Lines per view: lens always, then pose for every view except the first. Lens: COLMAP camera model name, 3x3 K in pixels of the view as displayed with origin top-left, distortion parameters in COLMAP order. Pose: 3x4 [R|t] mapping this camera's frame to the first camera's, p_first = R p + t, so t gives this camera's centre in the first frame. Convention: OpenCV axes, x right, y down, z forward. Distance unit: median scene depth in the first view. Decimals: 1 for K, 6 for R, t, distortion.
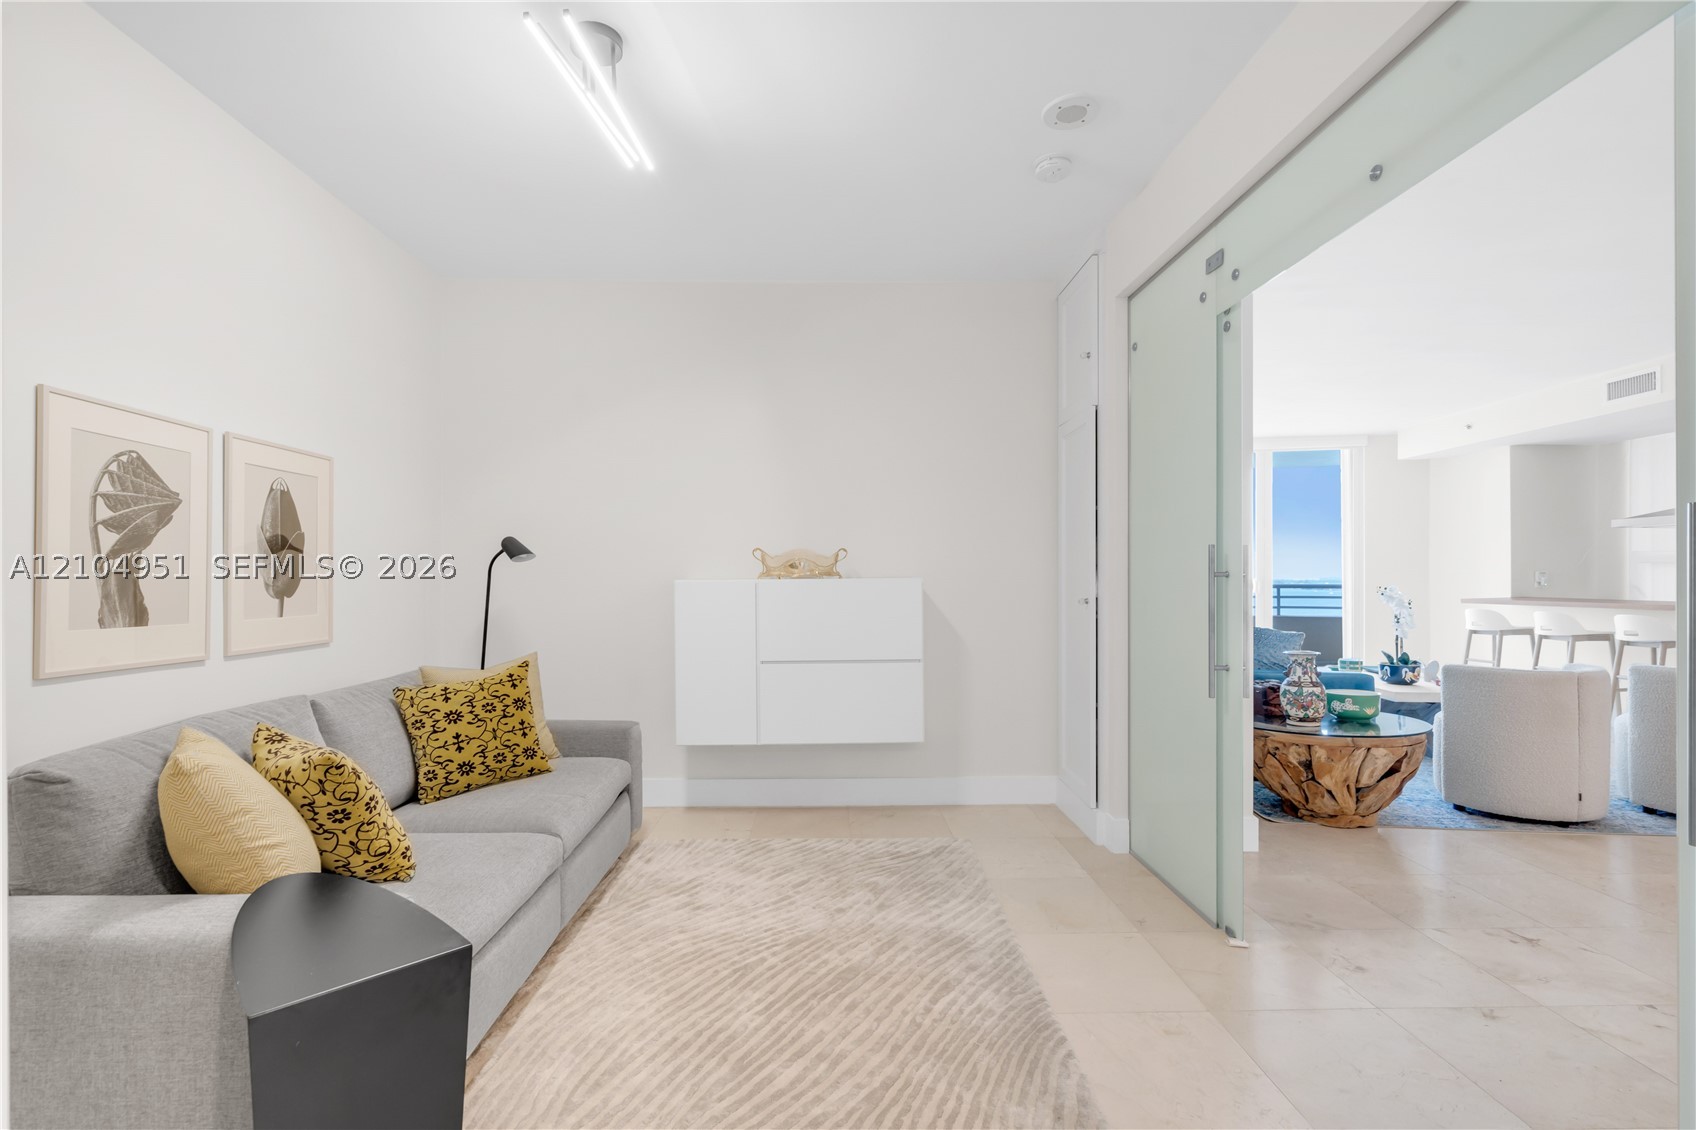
lens RADIAL K [[771.6, 0, 844.9], [0, 771.6, 571.1], [0, 0, 1]] dist [-0.000852, -0.000243]
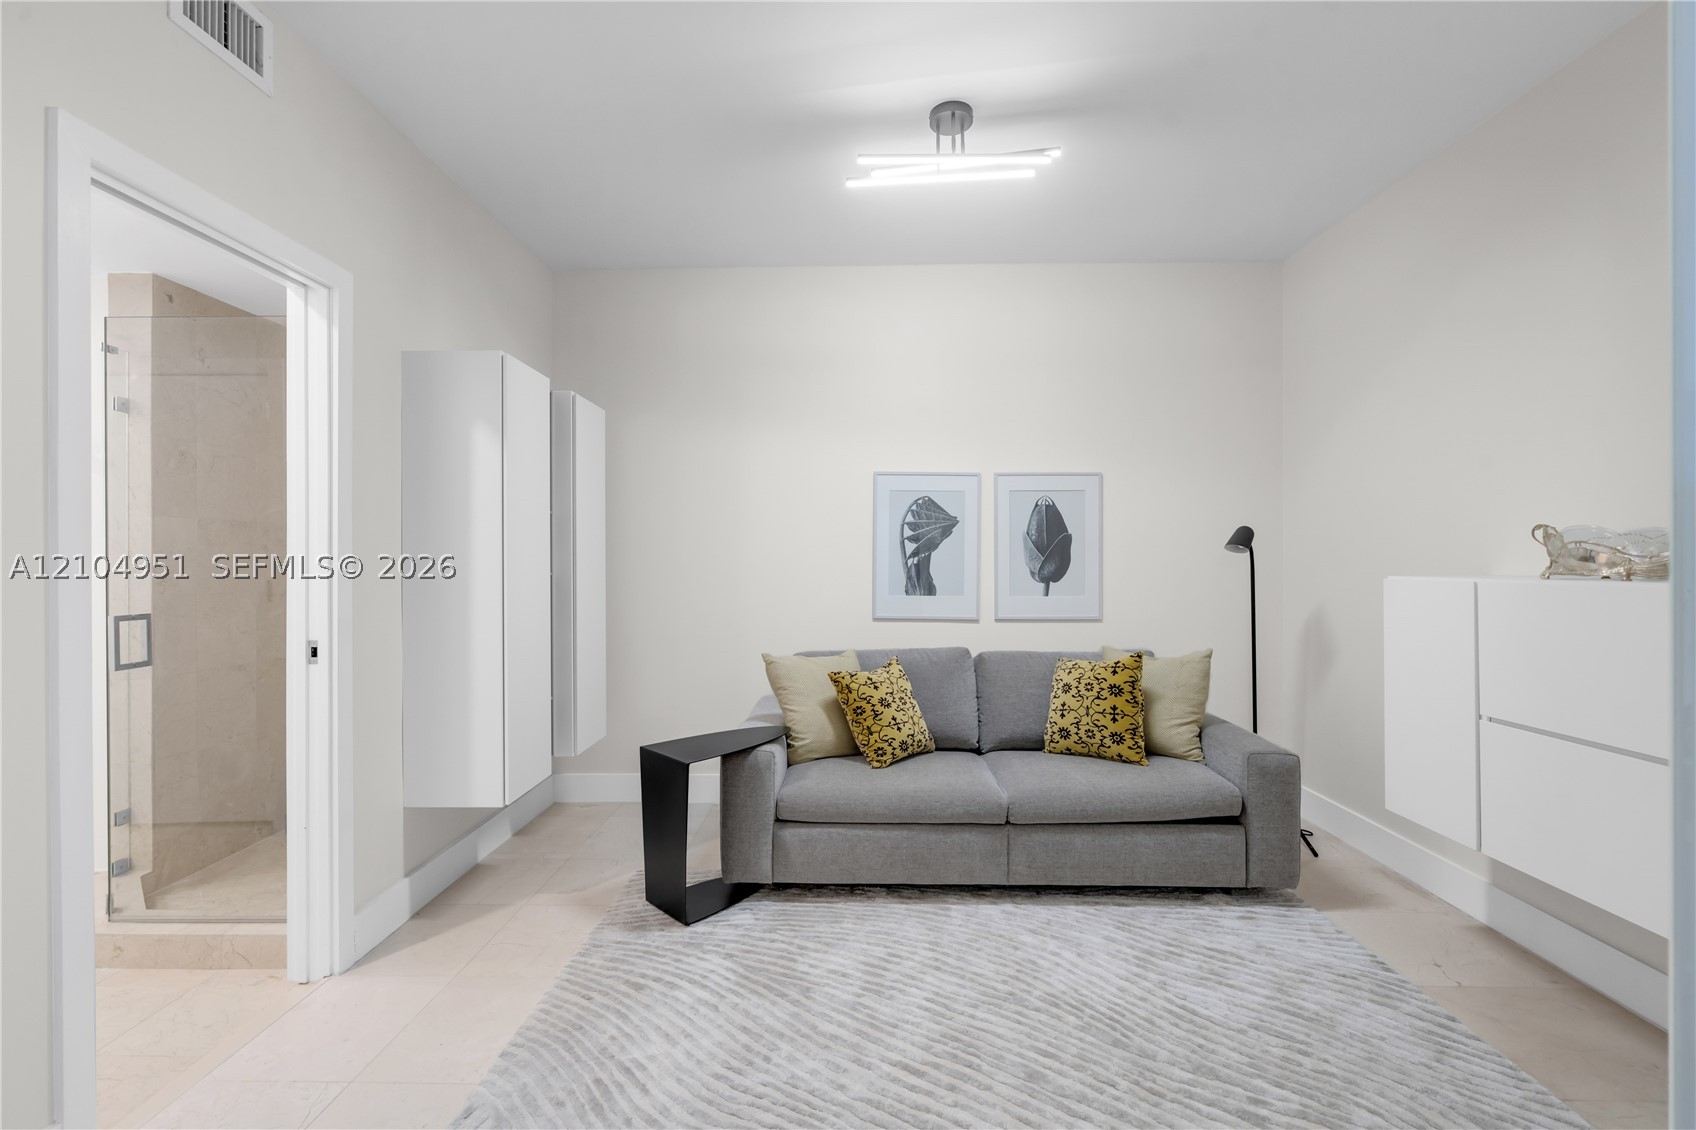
lens RADIAL K [[777.6, 0, 848.3], [0, 777.6, 557.9], [0, 0, 1]] dist [-0.003269, -0.000508]
pose [[-0.051699, 0.000168, -0.998663, 0.779555], [0.009820, 0.999952, -0.000340, -0.014123], [0.998614, -0.009825, -0.051698, 0.819362]]
